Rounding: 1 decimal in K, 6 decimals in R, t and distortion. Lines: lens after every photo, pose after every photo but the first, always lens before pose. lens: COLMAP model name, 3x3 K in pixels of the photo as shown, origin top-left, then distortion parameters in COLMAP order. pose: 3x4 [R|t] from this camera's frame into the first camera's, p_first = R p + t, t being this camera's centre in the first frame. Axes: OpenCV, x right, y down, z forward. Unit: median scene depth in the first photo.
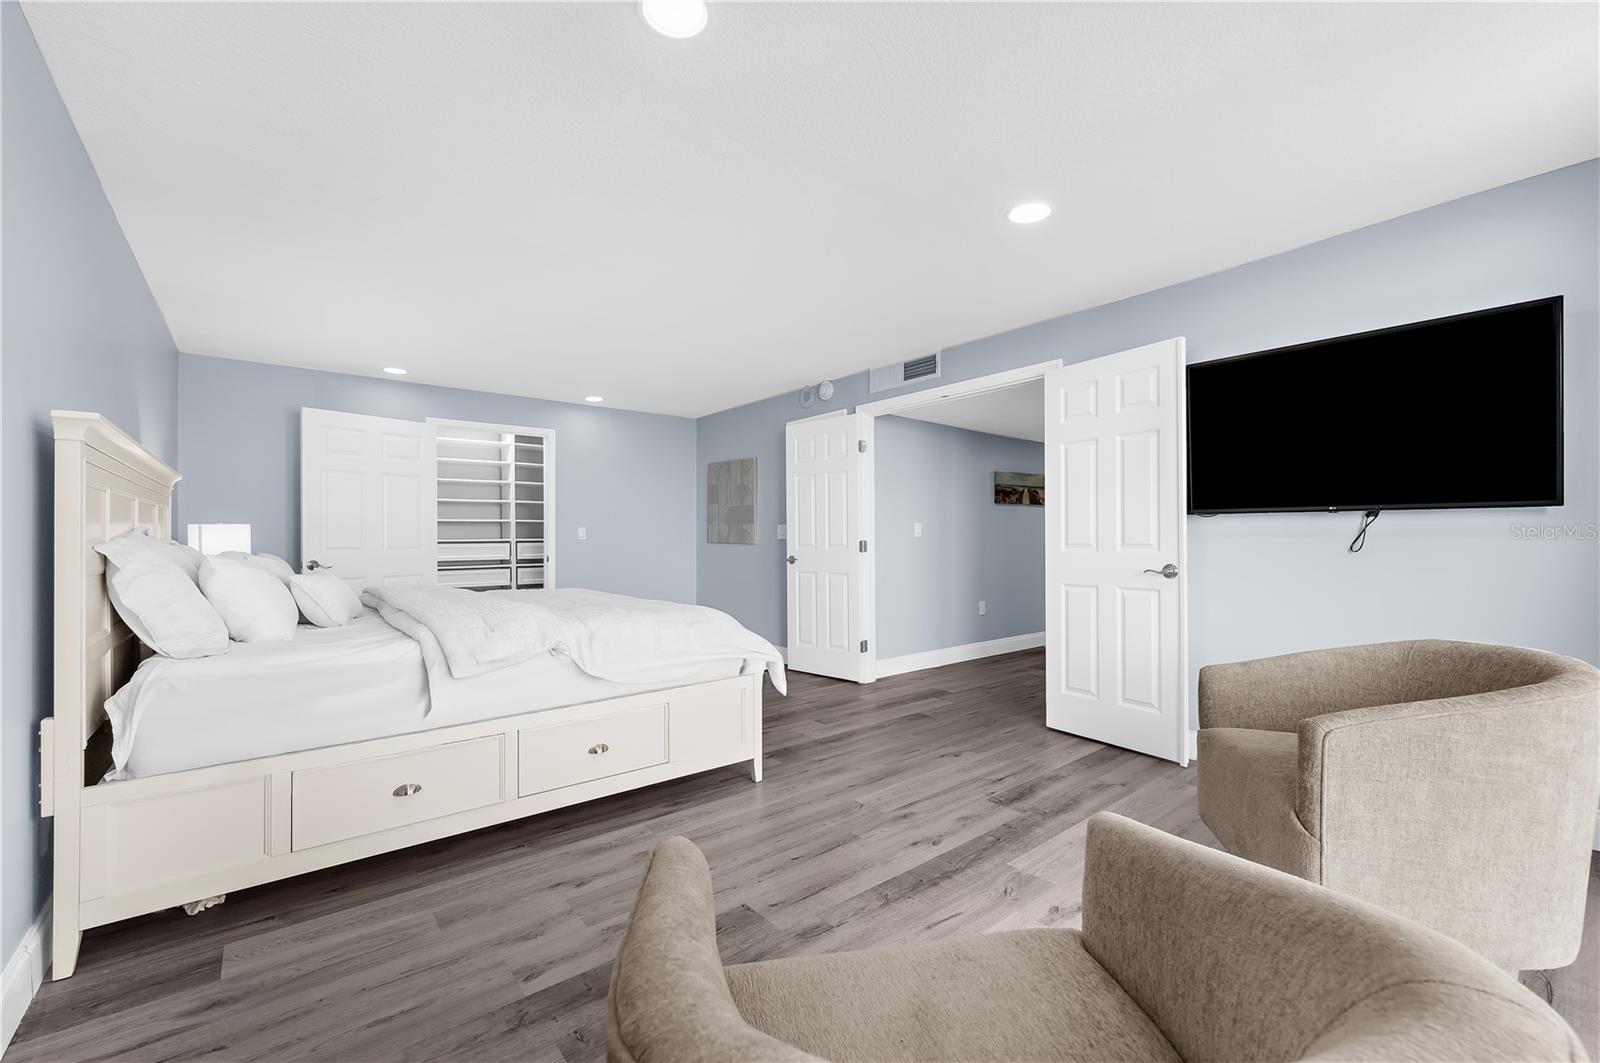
lens RADIAL K [[651.5, 0, 793.7], [0, 651.5, 535.8], [0, 0, 1]] dist [-0.000496, -0.000221]
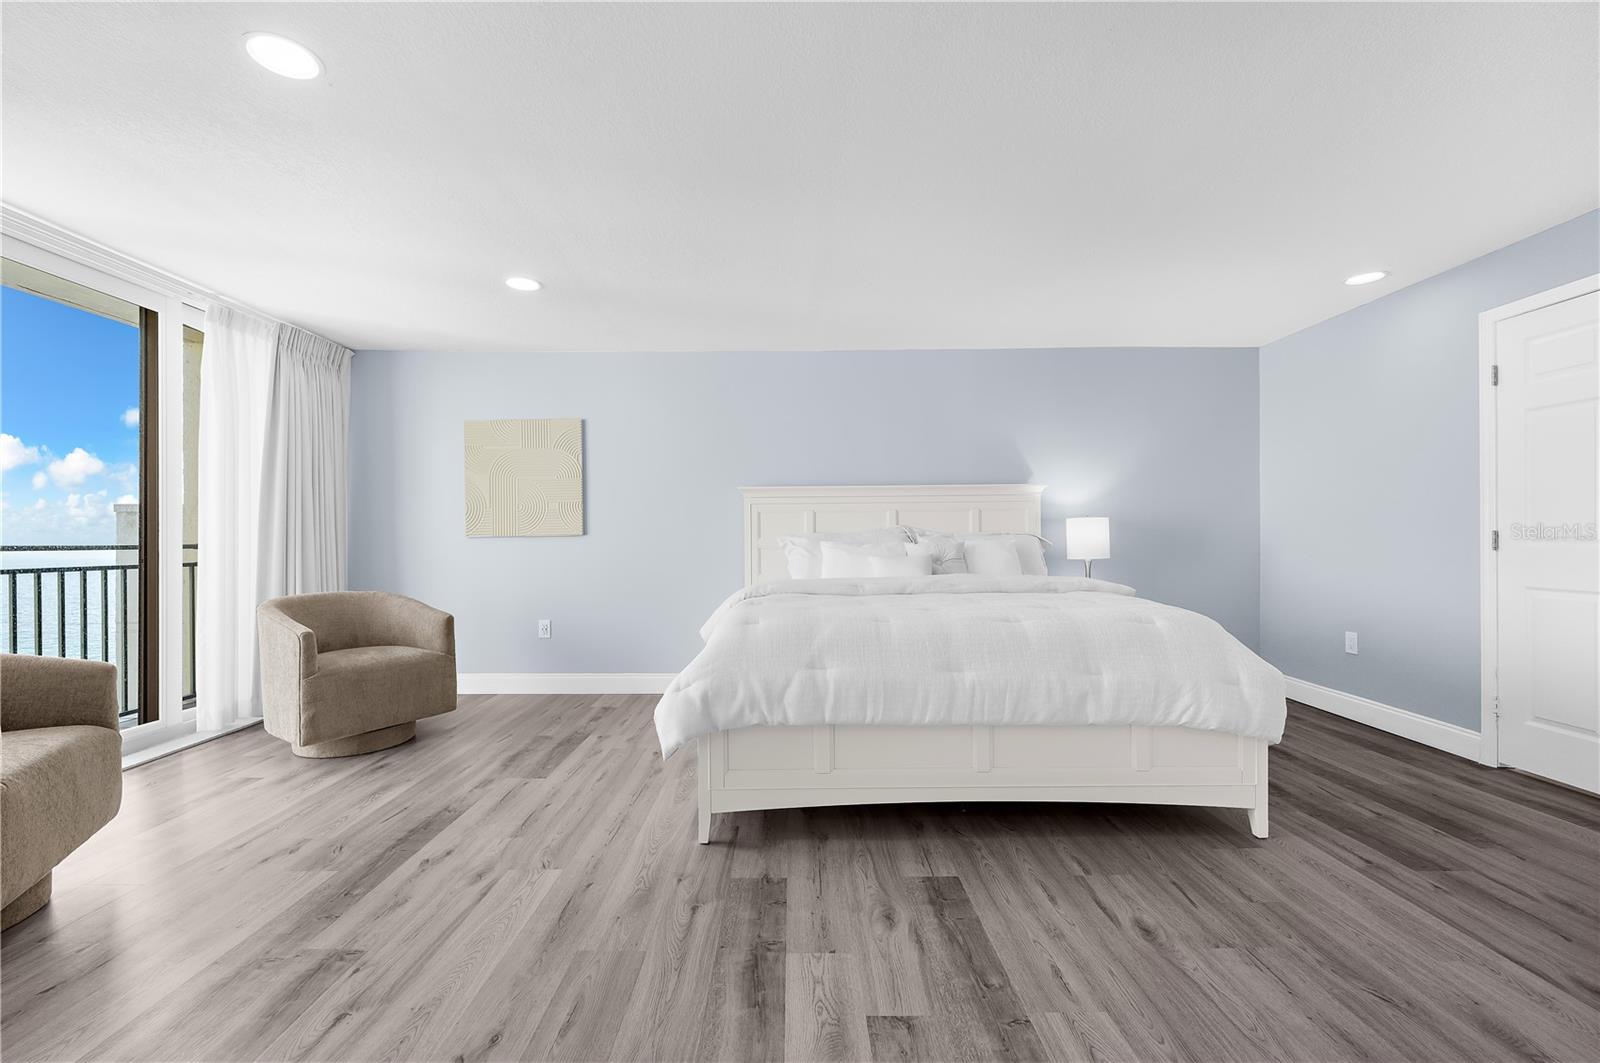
lens RADIAL K [[649.6, 0, 793.7], [0, 649.6, 537.2], [0, 0, 1]] dist [0.001922, -0.002972]
pose [[-0.626201, 0.005180, -0.779644, 0.543683], [0.012738, 0.999912, -0.003588, 0.018223], [0.779557, -0.012178, -0.626212, 1.781767]]
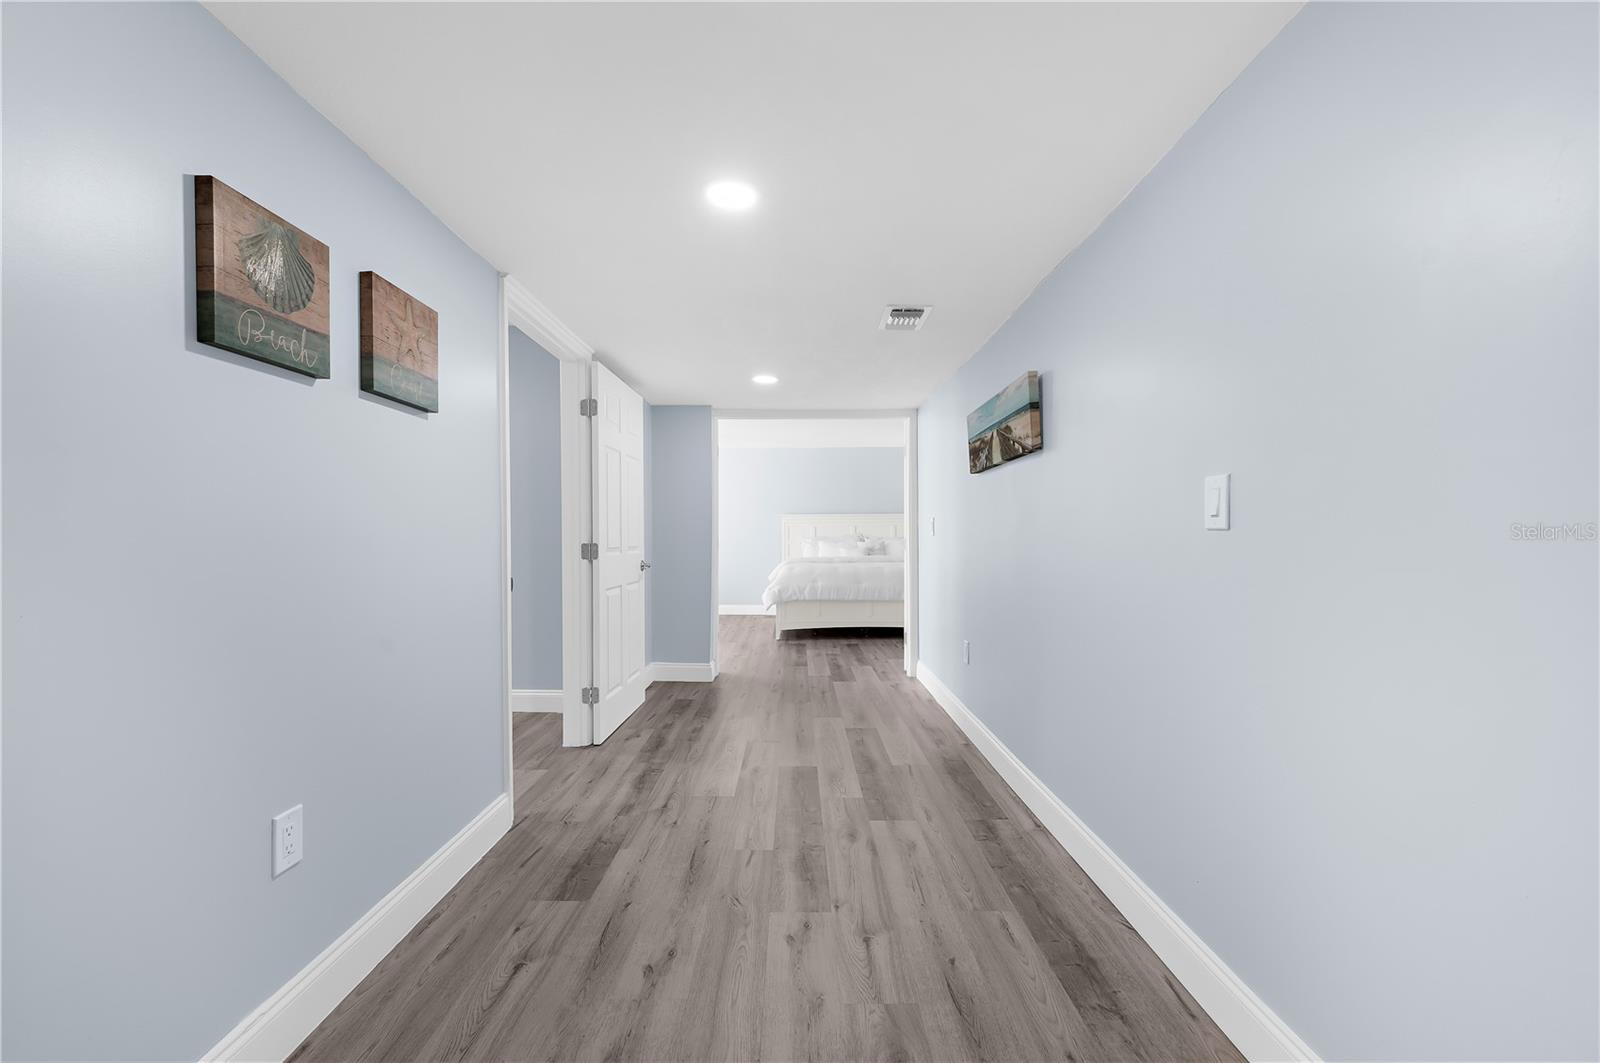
lens RADIAL K [[649.6, 0, 793.7], [0, 649.6, 537.2], [0, 0, 1]] dist [0.001922, -0.002972]
pose [[-0.634291, 0.006778, -0.773065, 2.002351], [0.011010, 0.999939, -0.000267, 0.003736], [0.773016, -0.008681, -0.634327, 2.915651]]
